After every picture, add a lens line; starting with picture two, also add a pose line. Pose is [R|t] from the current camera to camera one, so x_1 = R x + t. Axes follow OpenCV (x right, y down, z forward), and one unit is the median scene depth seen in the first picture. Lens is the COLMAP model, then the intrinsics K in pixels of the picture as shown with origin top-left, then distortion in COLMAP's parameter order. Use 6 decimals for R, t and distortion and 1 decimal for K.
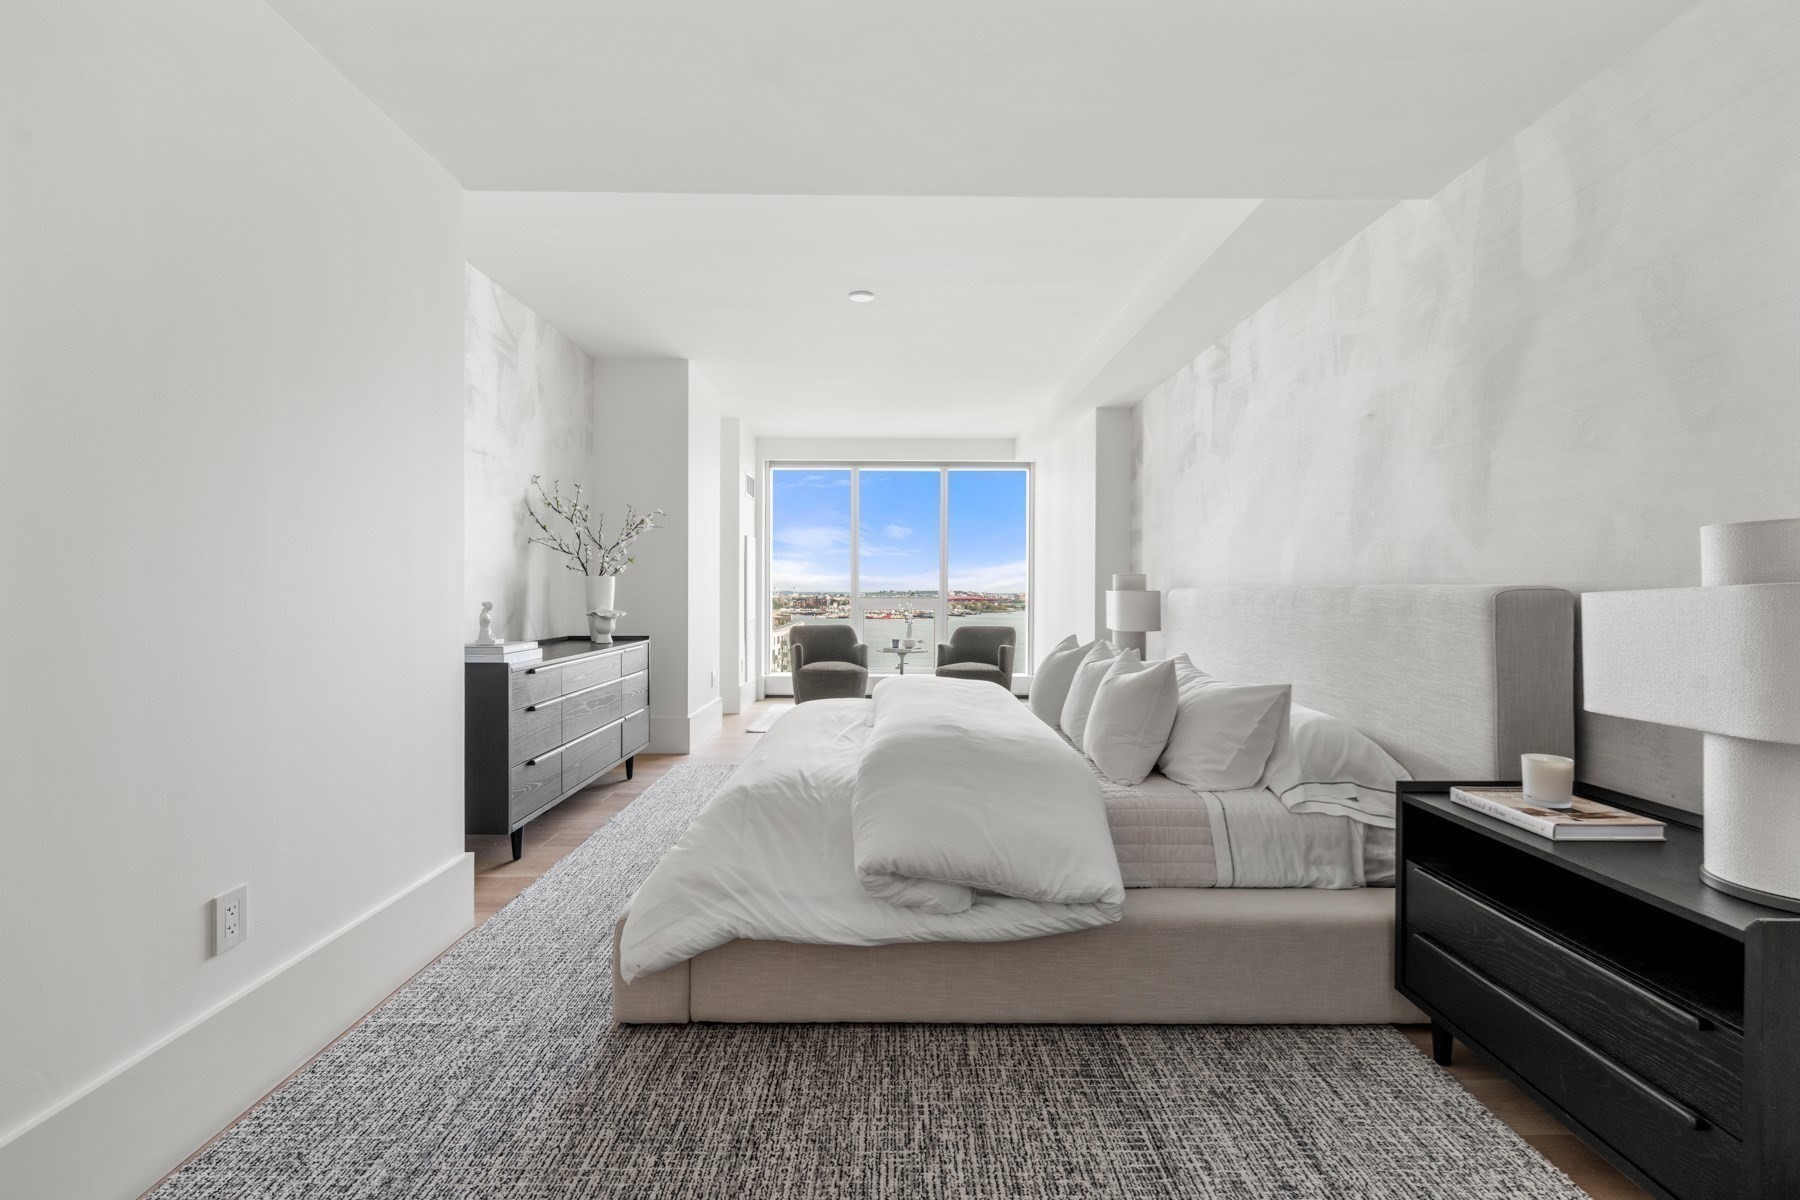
lens RADIAL K [[751.1, 0, 886.0], [0, 751.1, 599.0], [0, 0, 1]] dist [-0.000092, -0.000323]
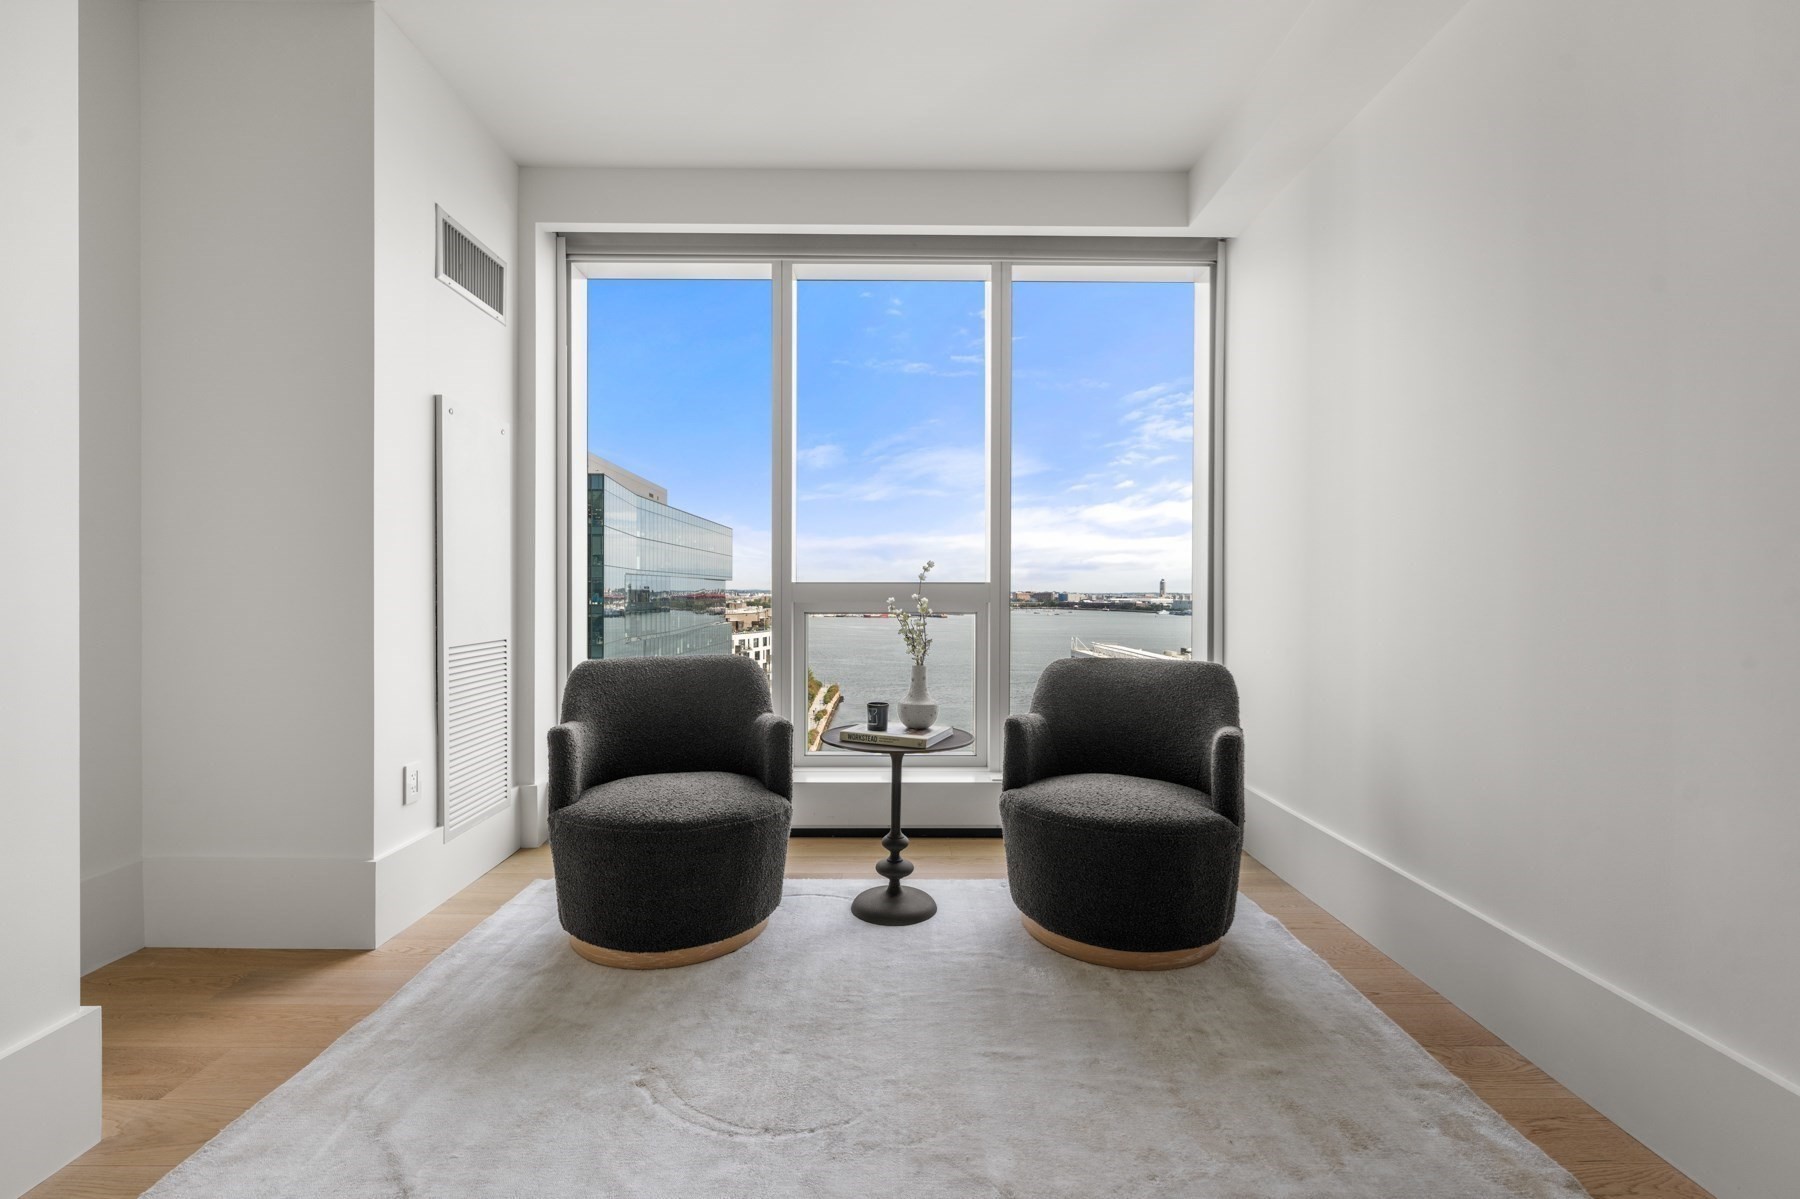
lens RADIAL K [[764.9, 0, 888.6], [0, 764.9, 597.5], [0, 0, 1]] dist [0.000323, -0.000250]
pose [[0.999964, -0.000168, 0.008509, 0.029161], [0.000165, 1.000000, 0.000286, 0.011597], [-0.008509, -0.000285, 0.999964, 1.298820]]
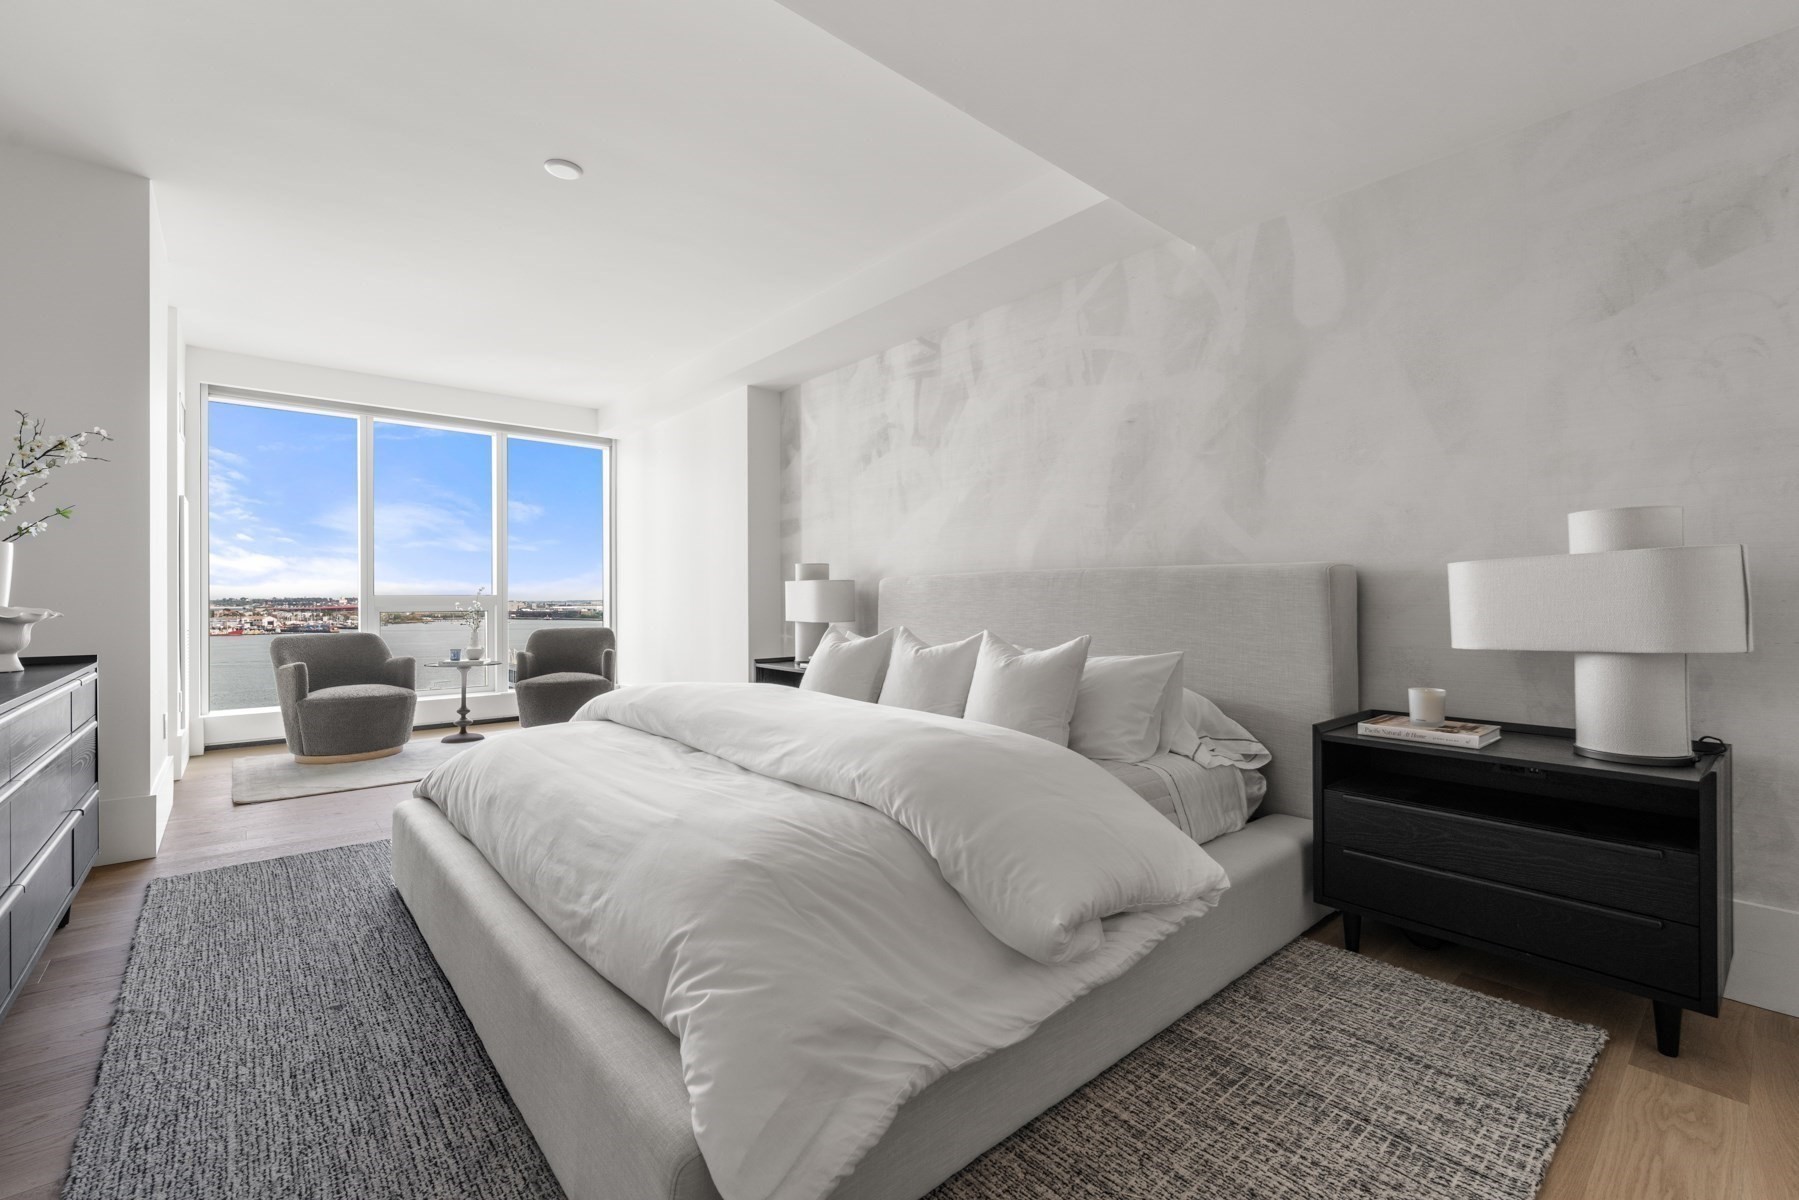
lens RADIAL K [[764.5, 0, 888.1], [0, 764.5, 598.0], [0, 0, 1]] dist [0.000323, -0.000250]
pose [[0.762416, -0.005626, 0.647062, -0.302414], [0.011177, 0.999928, -0.004476, 0.021174], [-0.646990, 0.010645, 0.762424, 0.259619]]
